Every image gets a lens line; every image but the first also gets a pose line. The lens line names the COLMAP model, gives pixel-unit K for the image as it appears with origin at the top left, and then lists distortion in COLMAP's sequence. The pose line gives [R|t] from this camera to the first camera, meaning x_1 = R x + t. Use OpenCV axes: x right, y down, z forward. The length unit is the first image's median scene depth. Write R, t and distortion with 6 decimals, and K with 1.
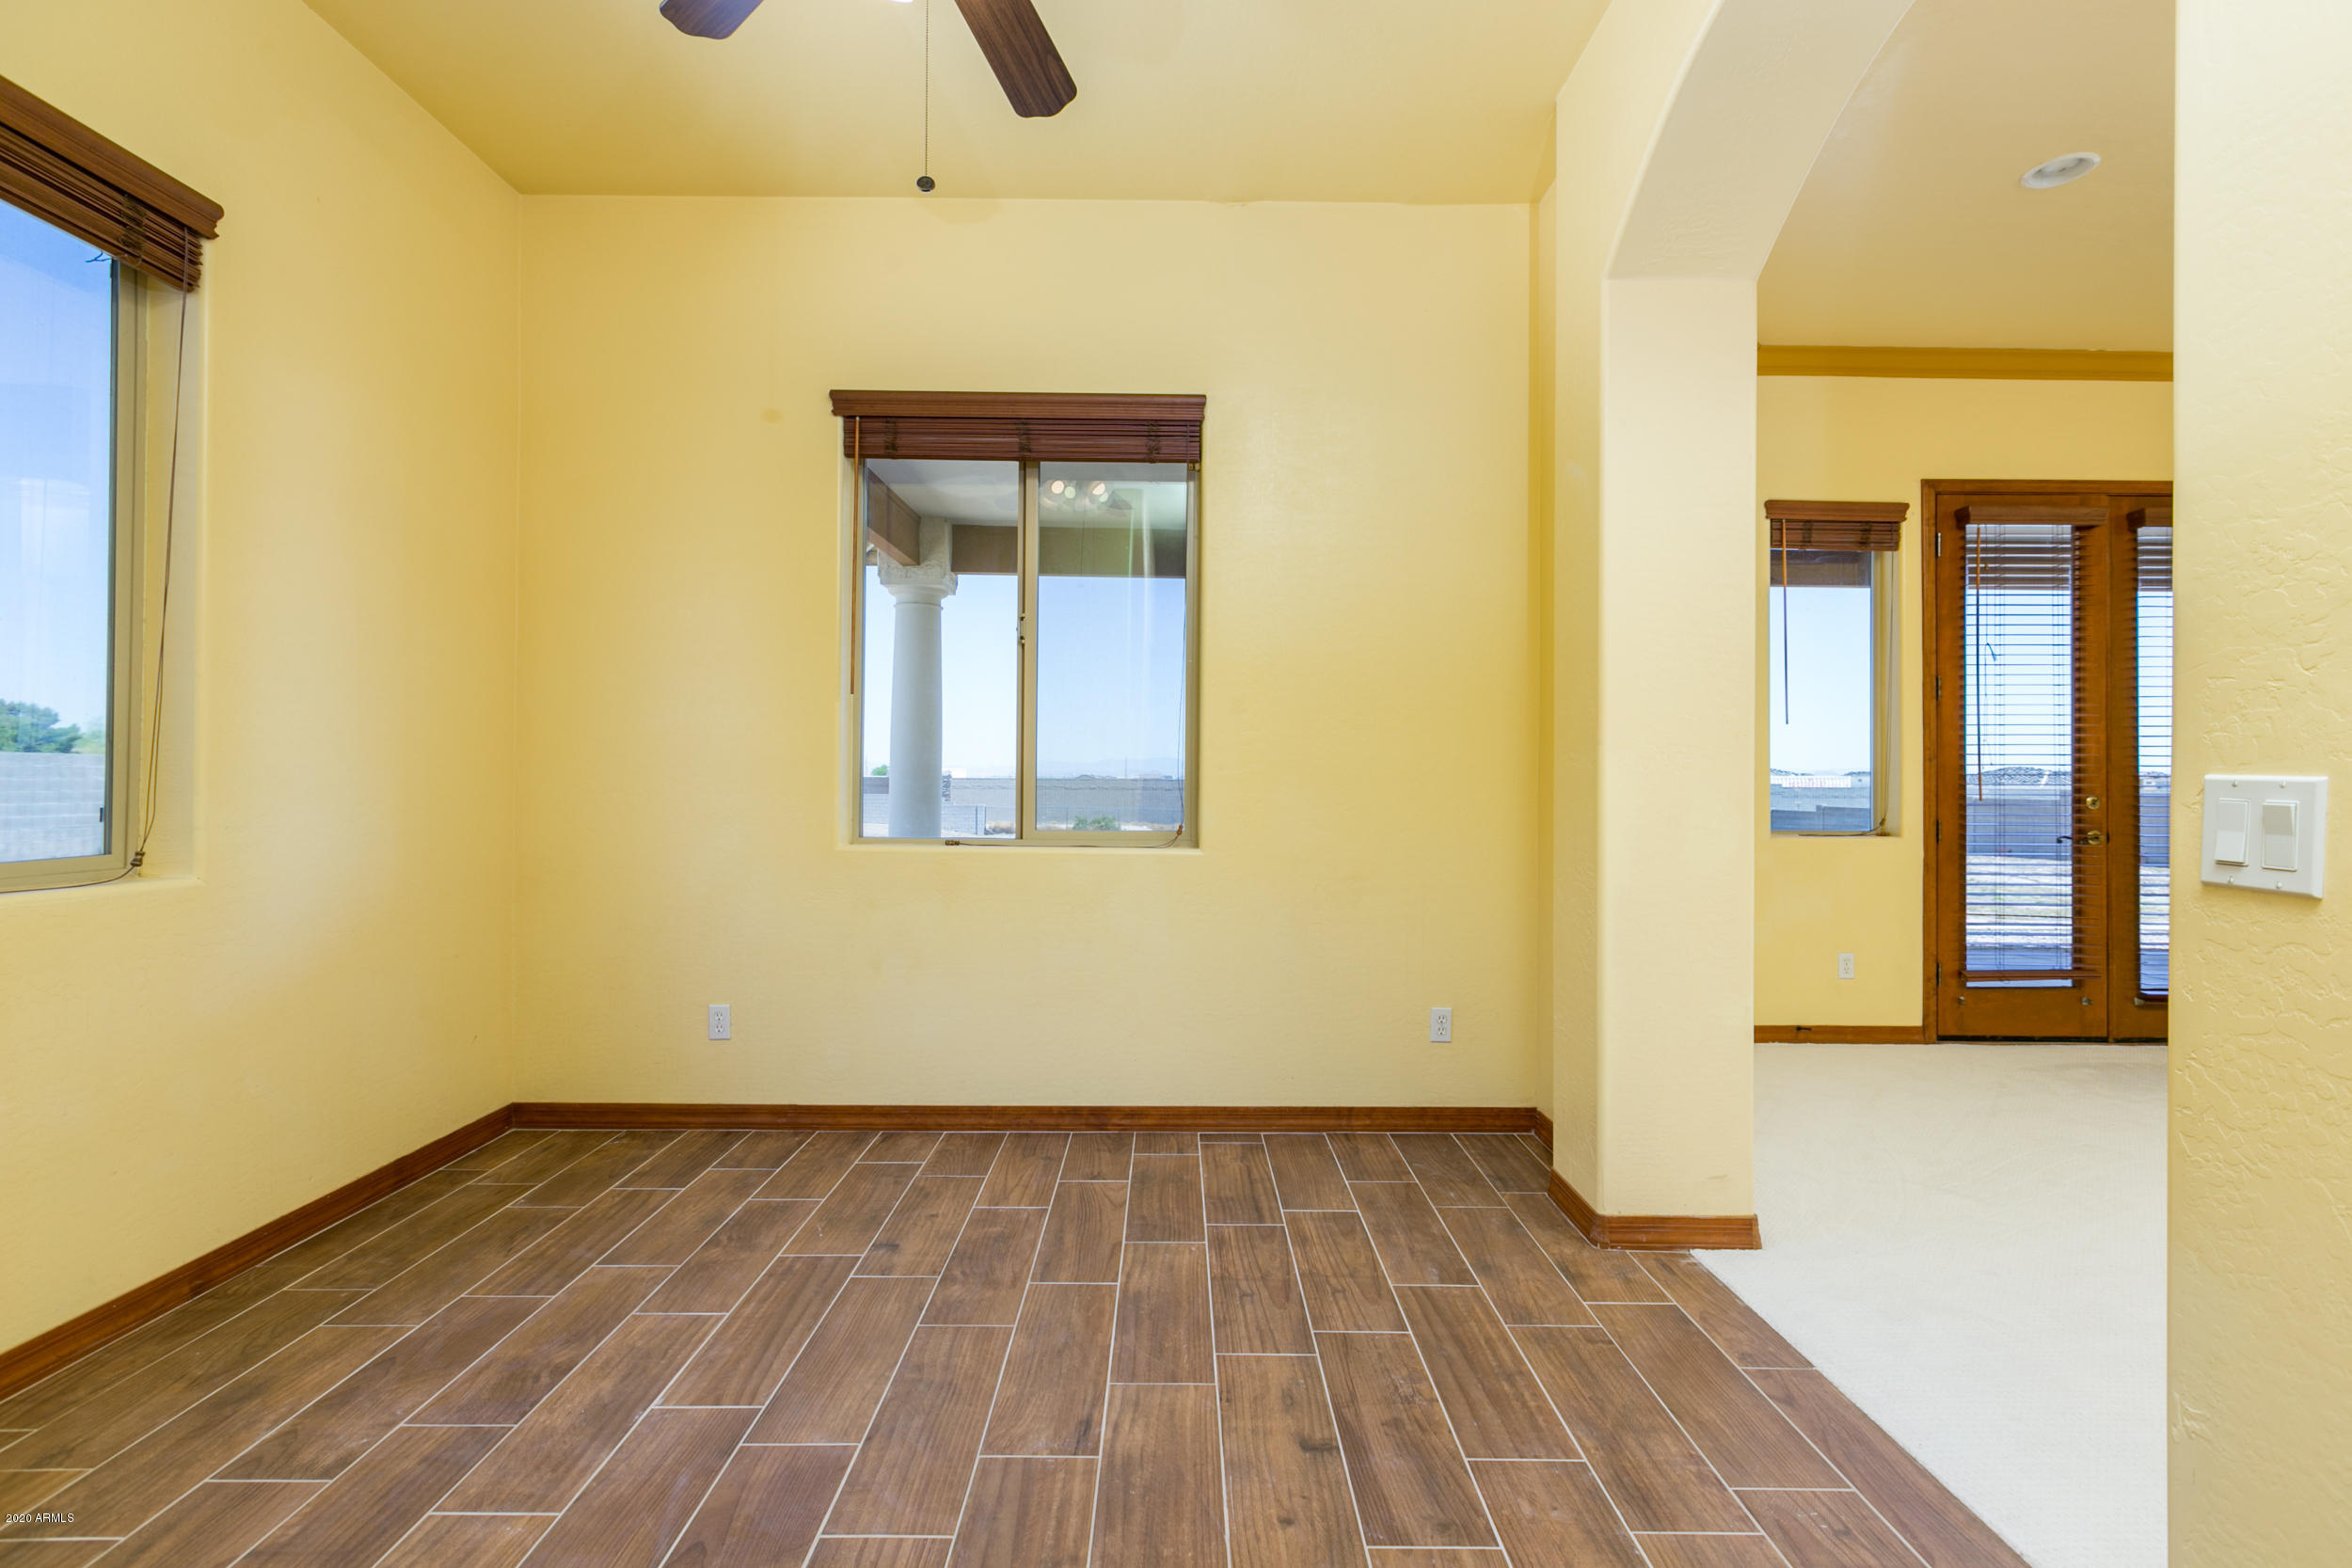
lens RADIAL K [[1064.8, 0, 1182.2], [0, 1064.8, 762.7], [0, 0, 1]] dist [-0.000113, 0.000494]
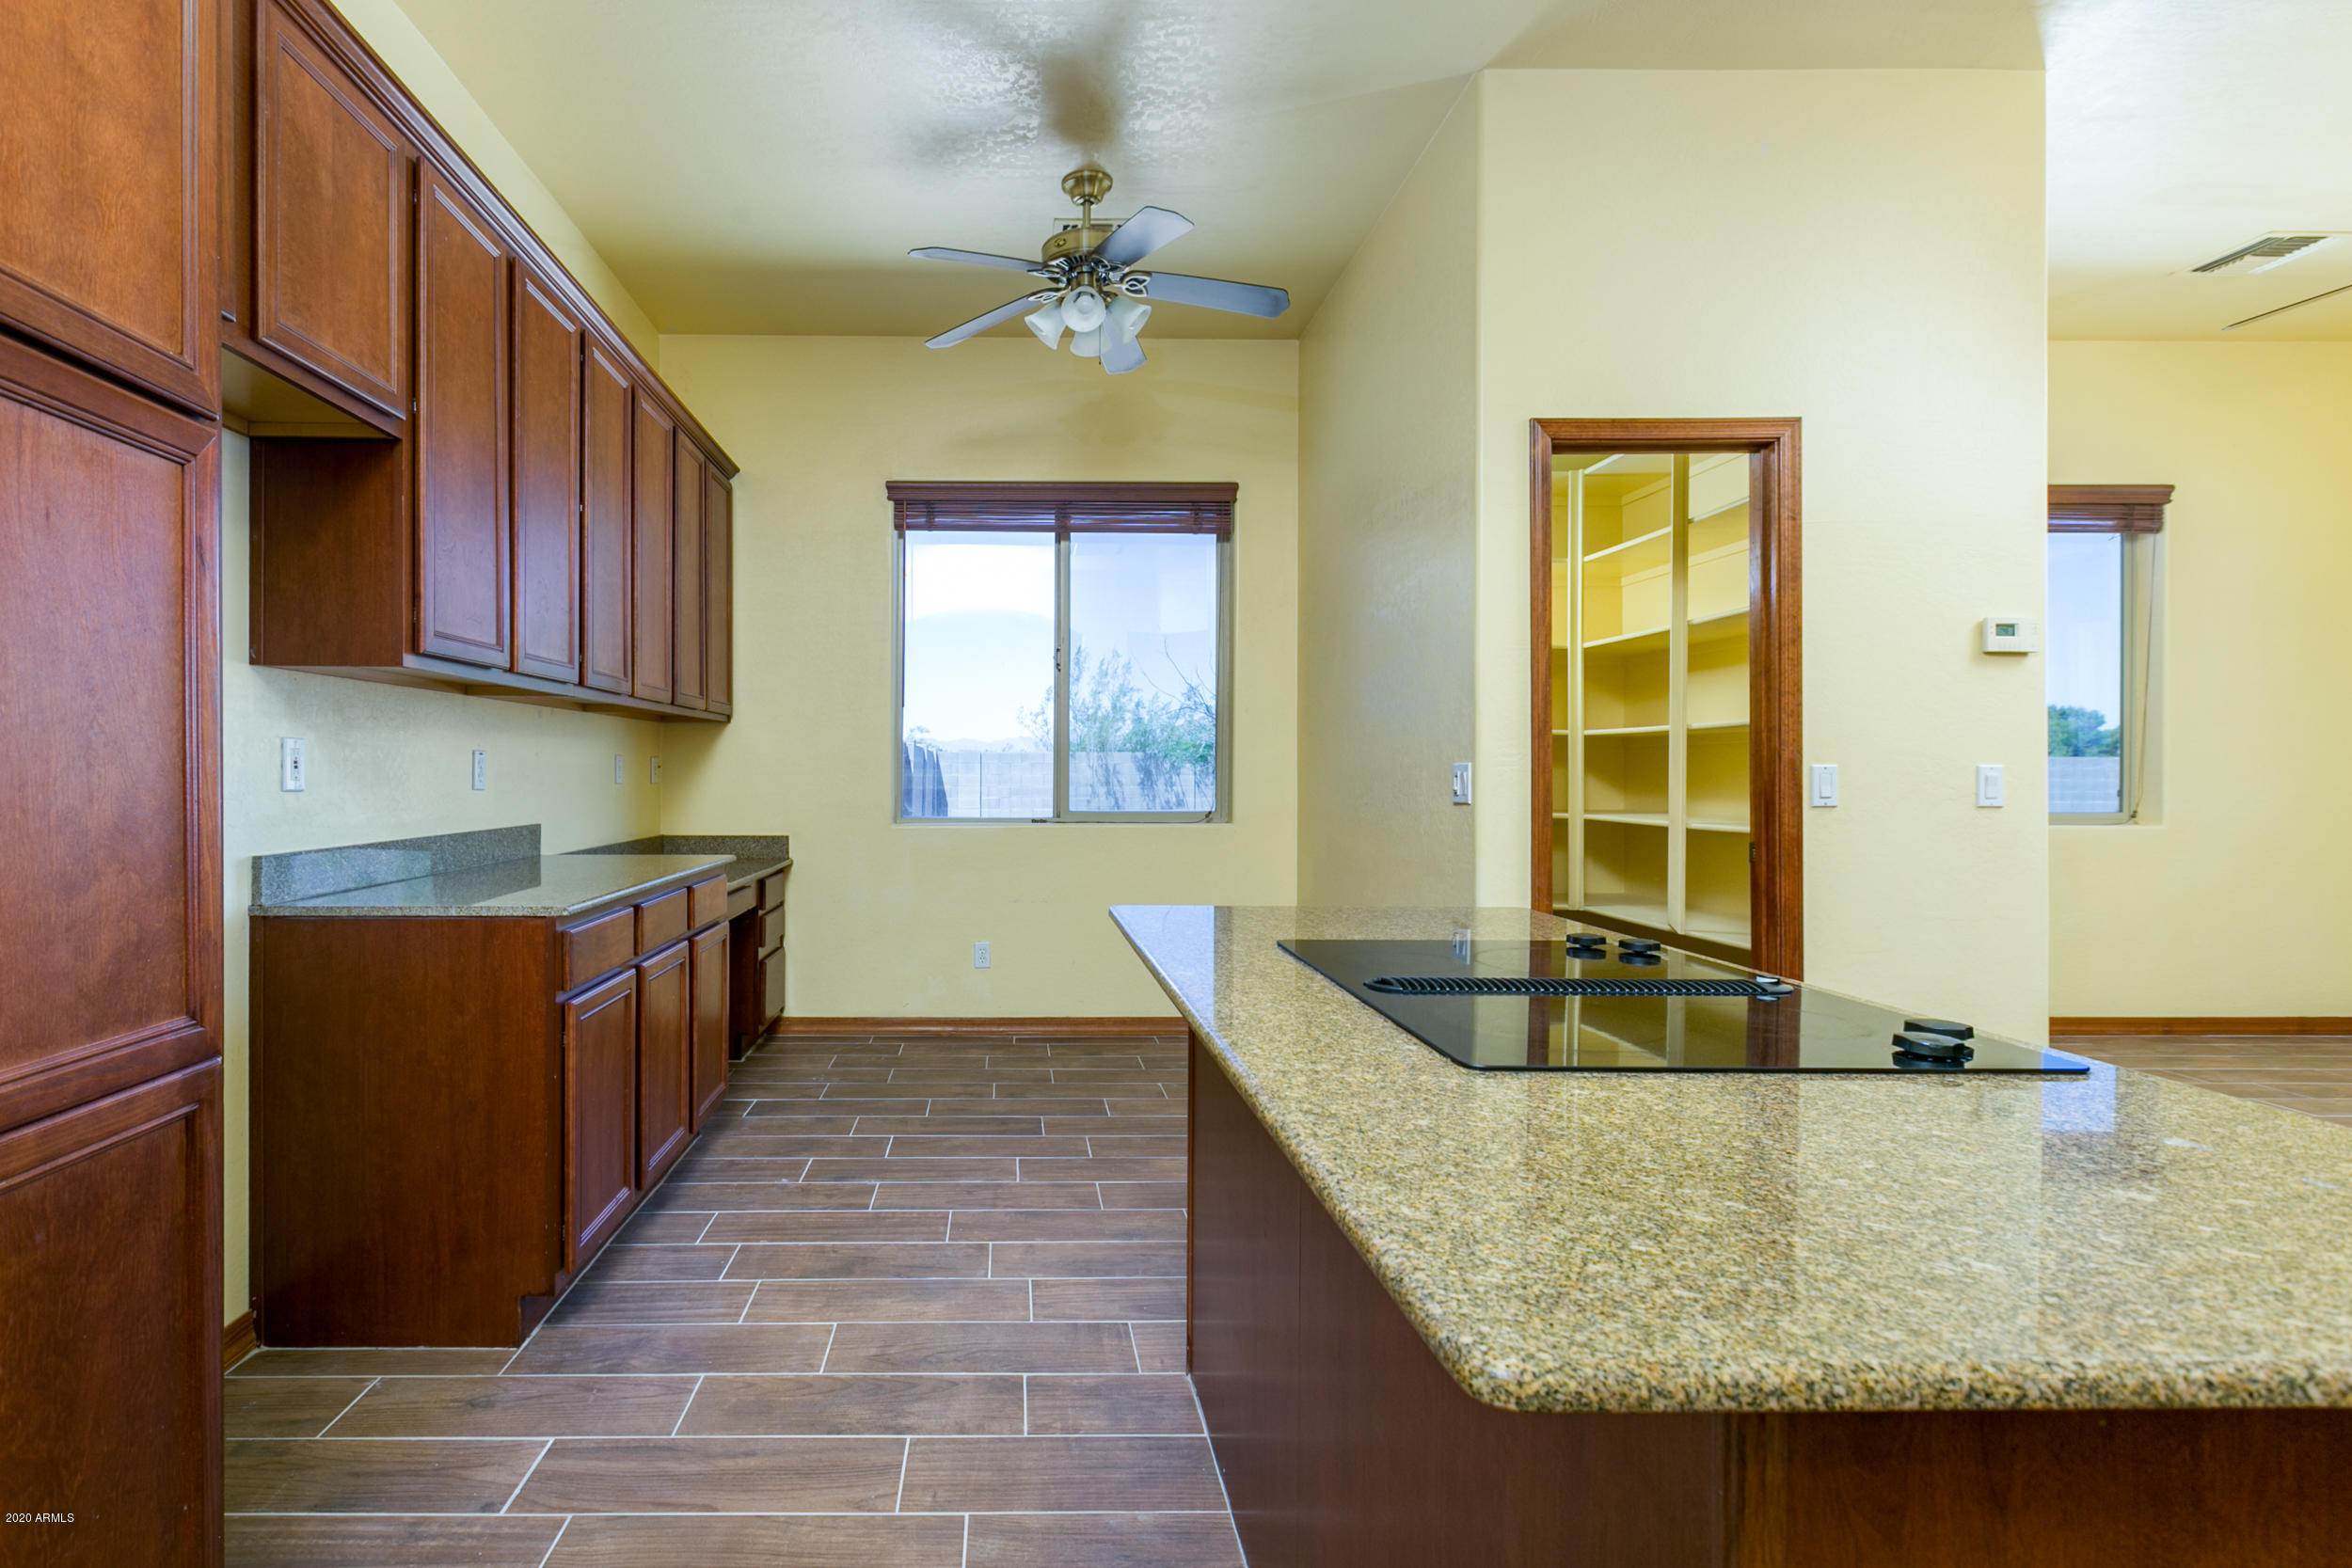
lens RADIAL K [[1124.8, 0, 1073.4], [0, 1124.8, 767.9], [0, 0, 1]] dist [-0.000461, 0.000053]
pose [[0.016617, -0.003857, -0.999854, 1.138483], [0.006407, 0.999972, -0.003751, -0.006601], [0.999841, -0.006343, 0.016641, -1.068415]]
